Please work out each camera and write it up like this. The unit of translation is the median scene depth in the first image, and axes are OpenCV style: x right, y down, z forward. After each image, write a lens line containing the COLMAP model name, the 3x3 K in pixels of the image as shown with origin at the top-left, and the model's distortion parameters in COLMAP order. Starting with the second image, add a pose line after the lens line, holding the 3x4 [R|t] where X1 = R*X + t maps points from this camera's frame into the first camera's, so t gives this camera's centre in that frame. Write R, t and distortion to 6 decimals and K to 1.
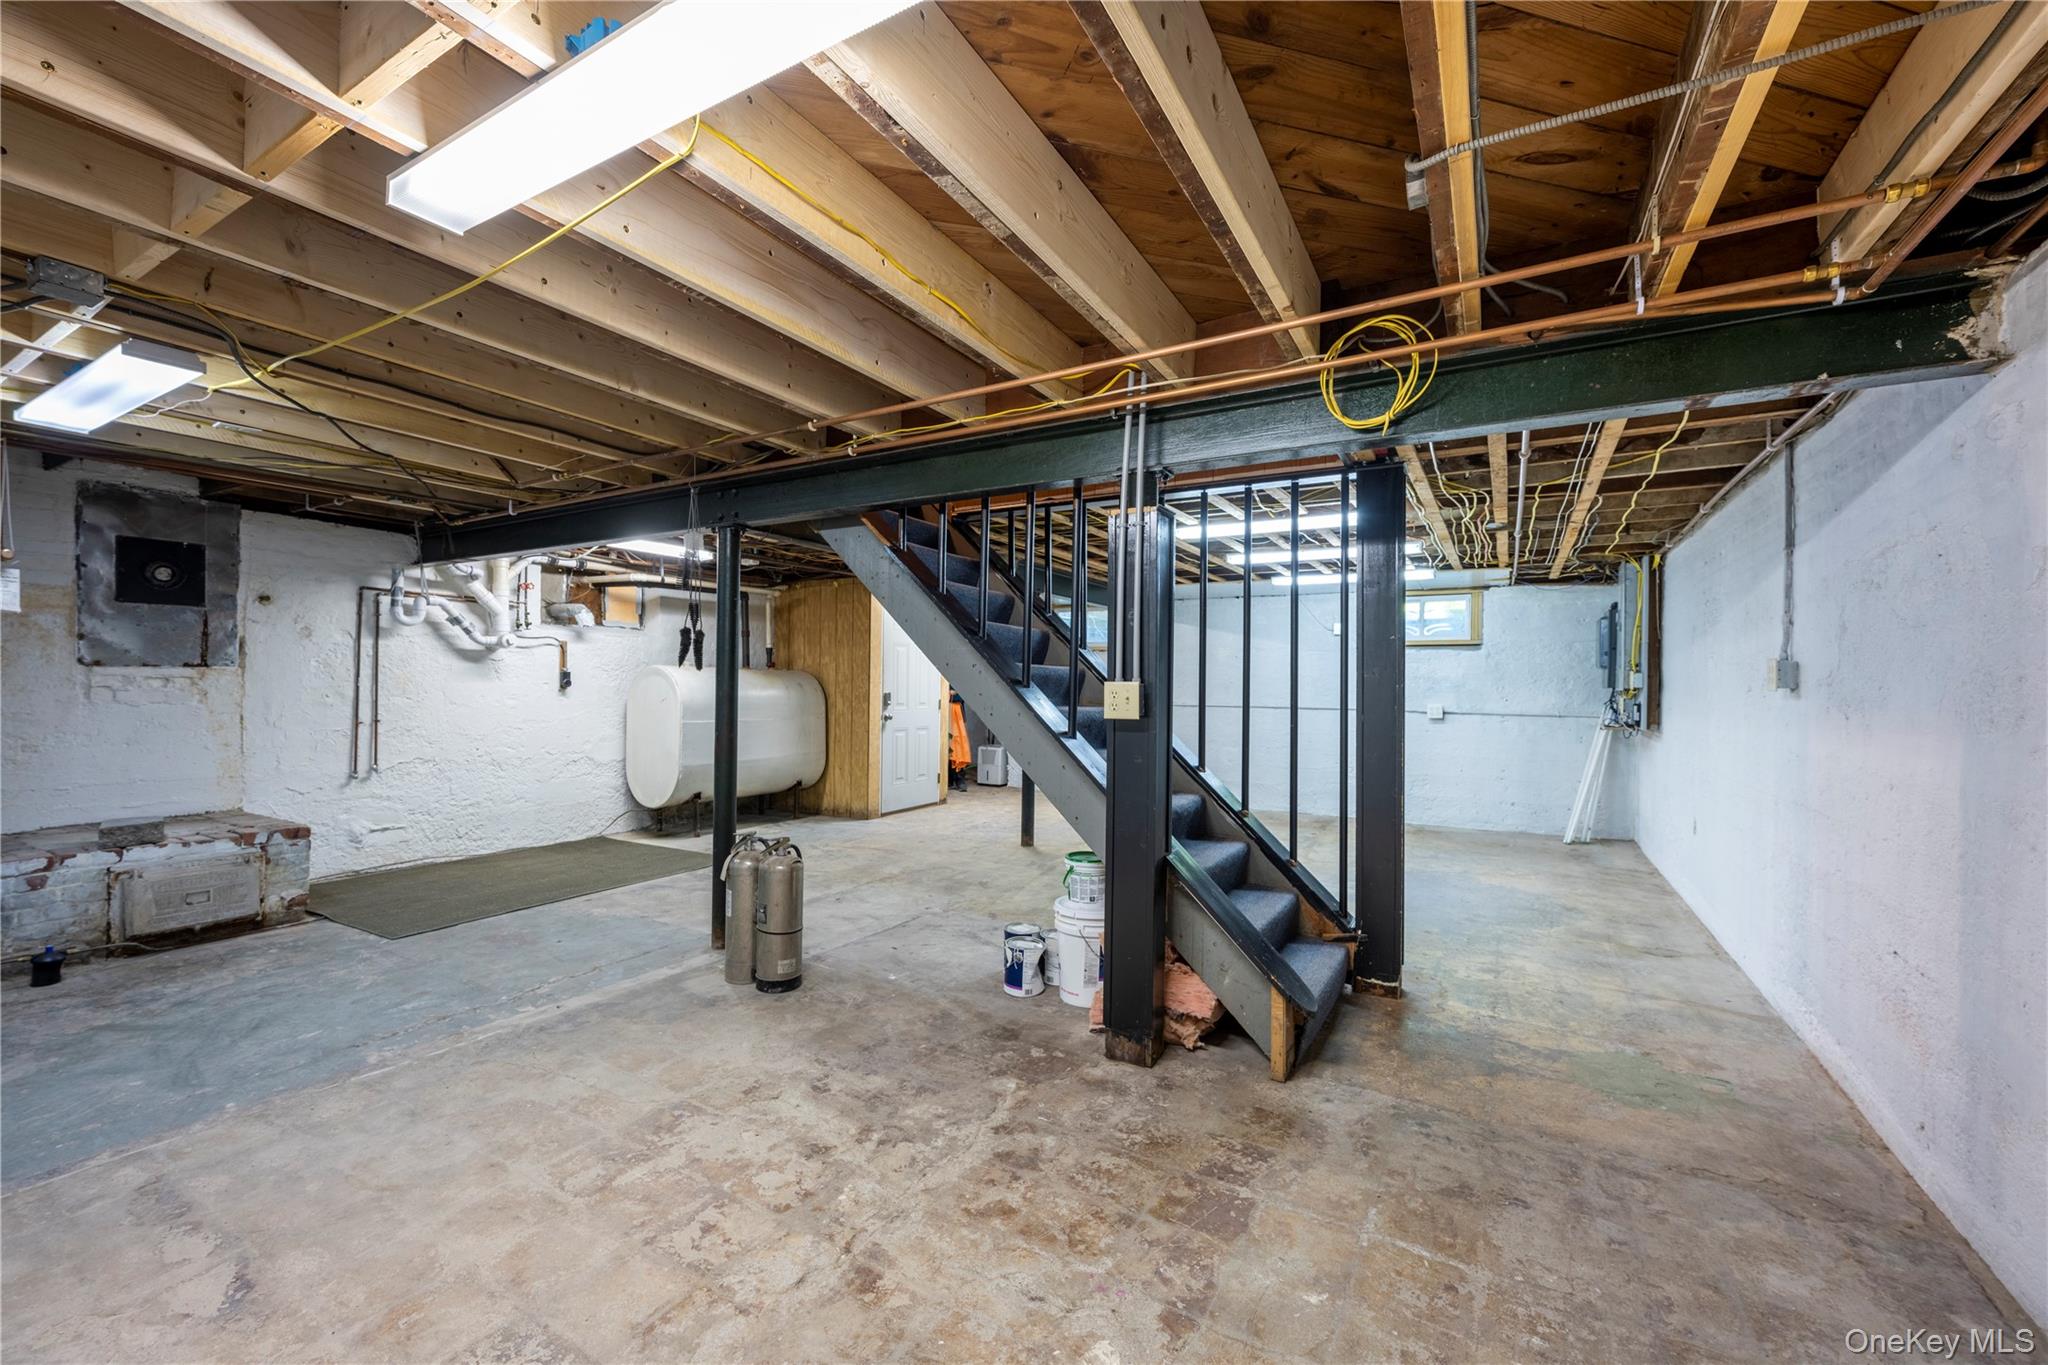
lens RADIAL K [[822.6, 0, 1020.0], [0, 822.6, 679.8], [0, 0, 1]] dist [-0.000209, 0.000030]
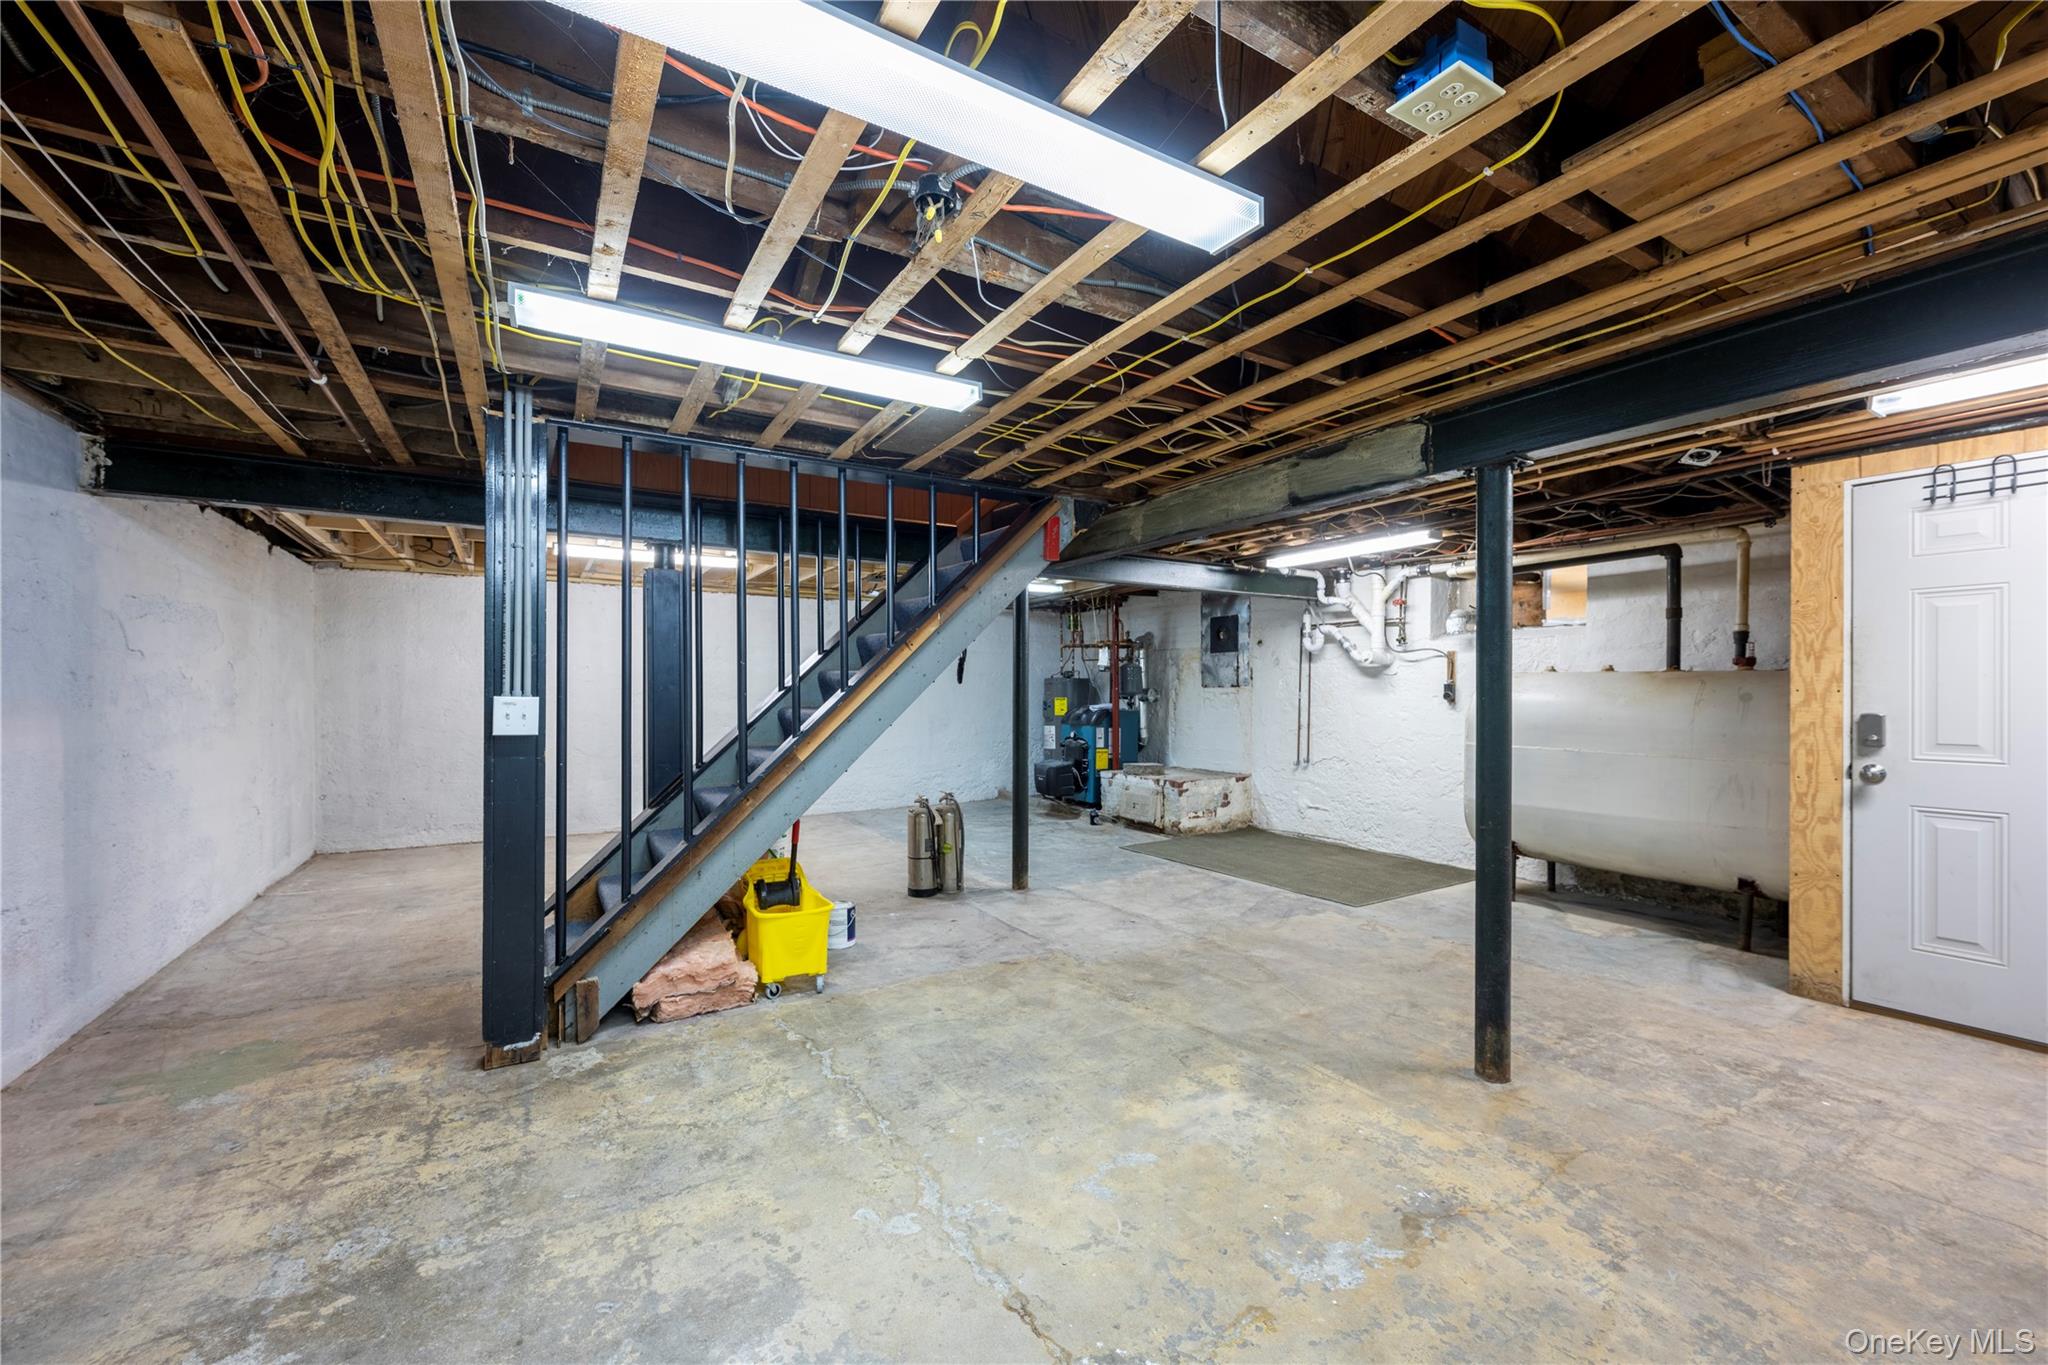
lens RADIAL K [[822.6, 0, 1015.9], [0, 822.6, 703.2], [0, 0, 1]] dist [-0.000209, 0.000030]
pose [[-0.485345, -0.001367, -0.874322, 0.623144], [-0.003438, 0.999994, 0.000346, 0.016496], [0.874316, 0.003174, -0.485347, 1.255546]]
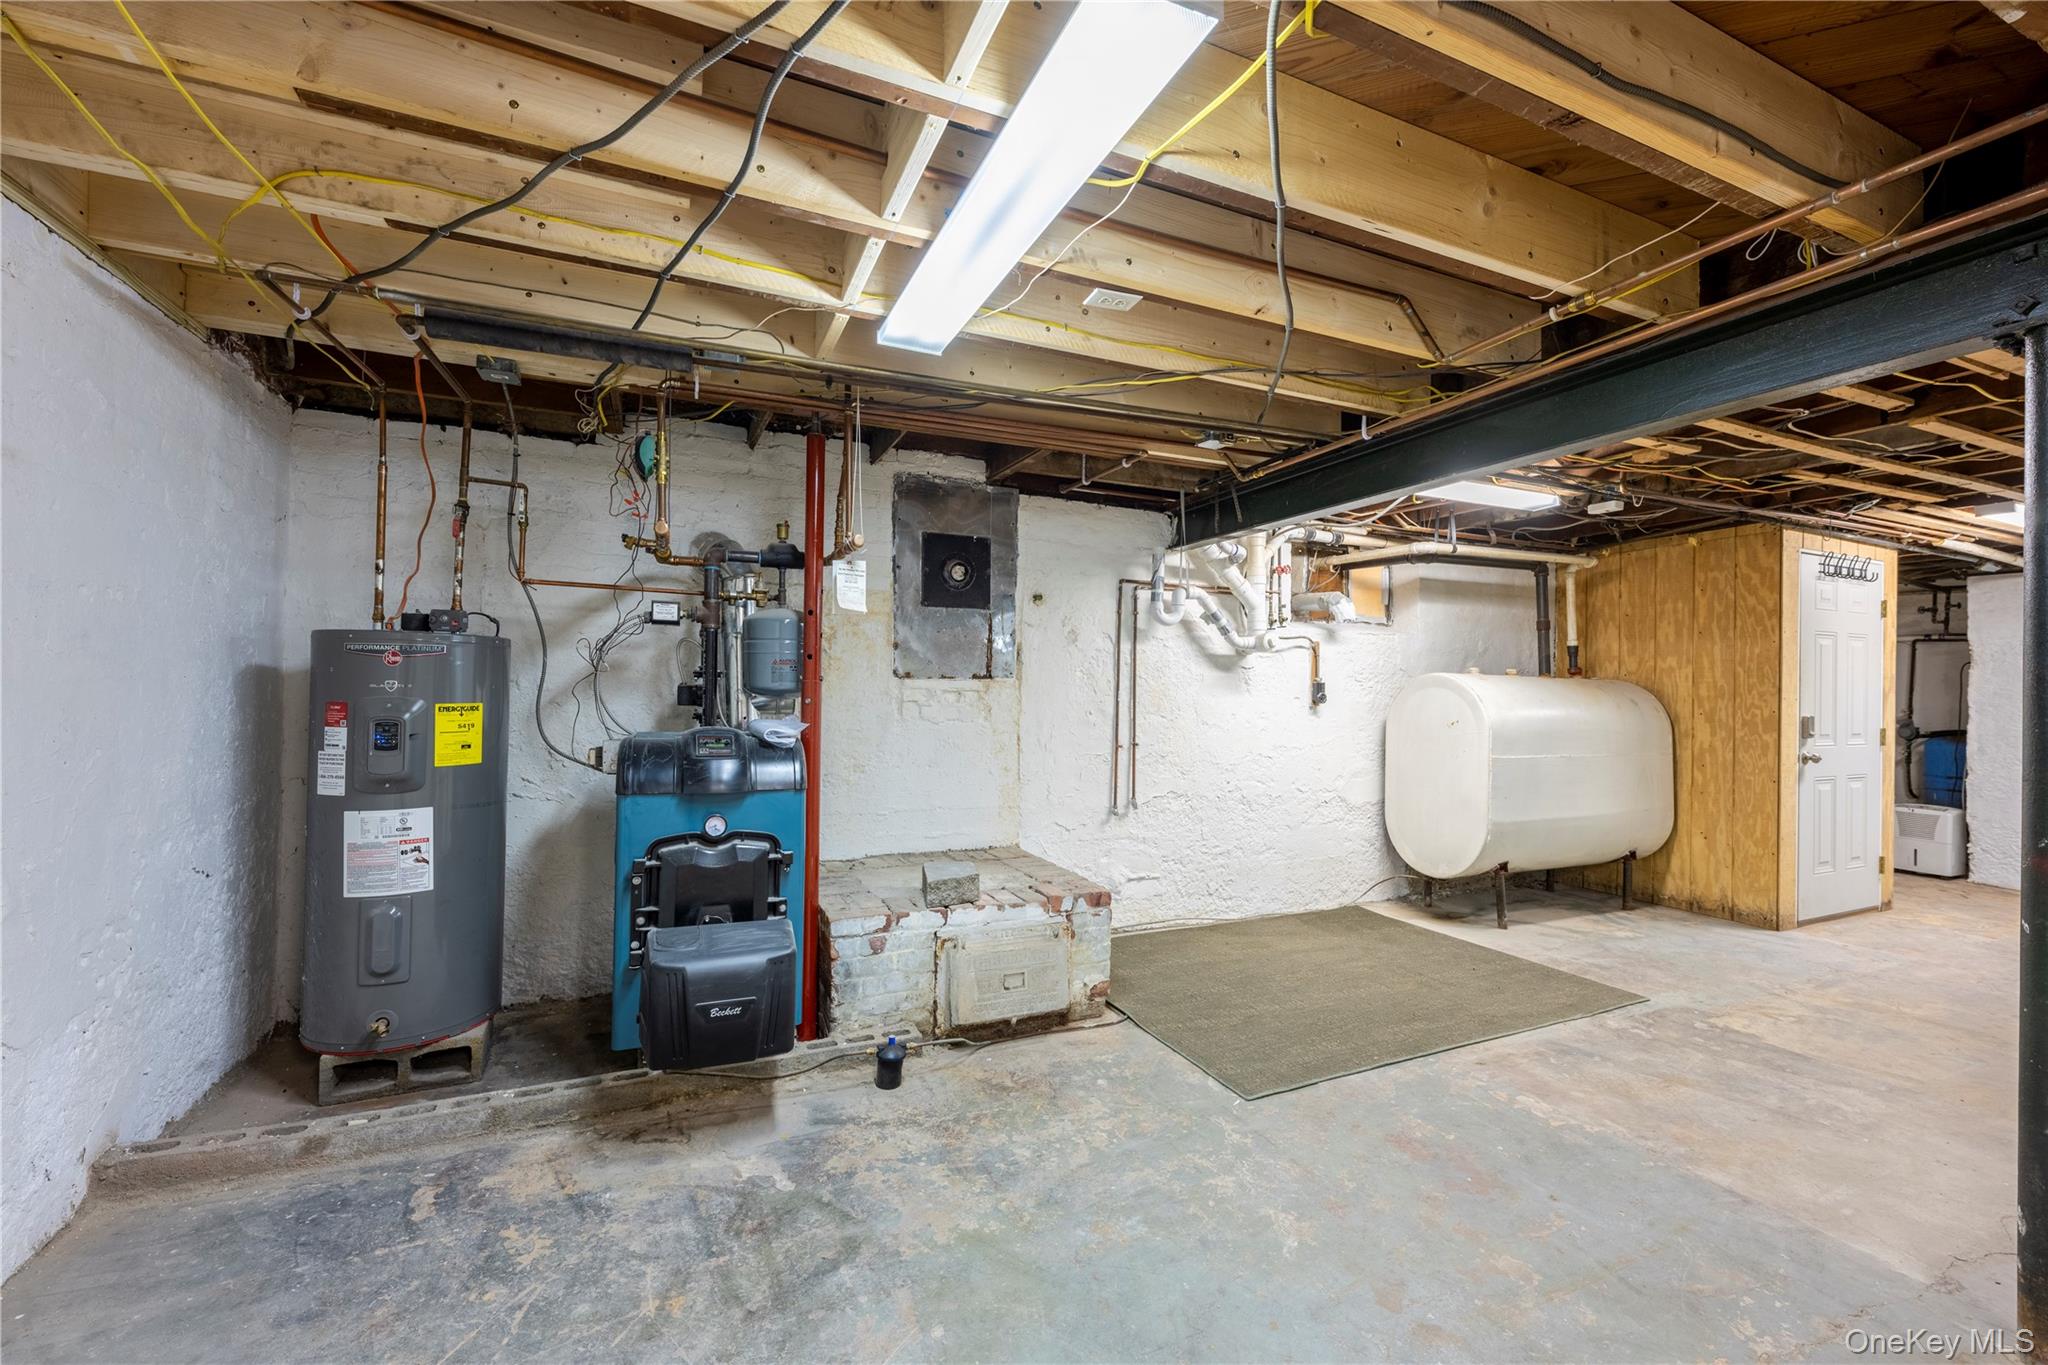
lens RADIAL K [[822.6, 0, 1009.9], [0, 822.6, 676.3], [0, 0, 1]] dist [-0.000209, 0.000030]
pose [[0.798846, -0.007996, -0.601482, -0.400750], [-0.001515, 0.999882, -0.015303, -0.004440], [0.601534, 0.013136, 0.798739, 0.284411]]
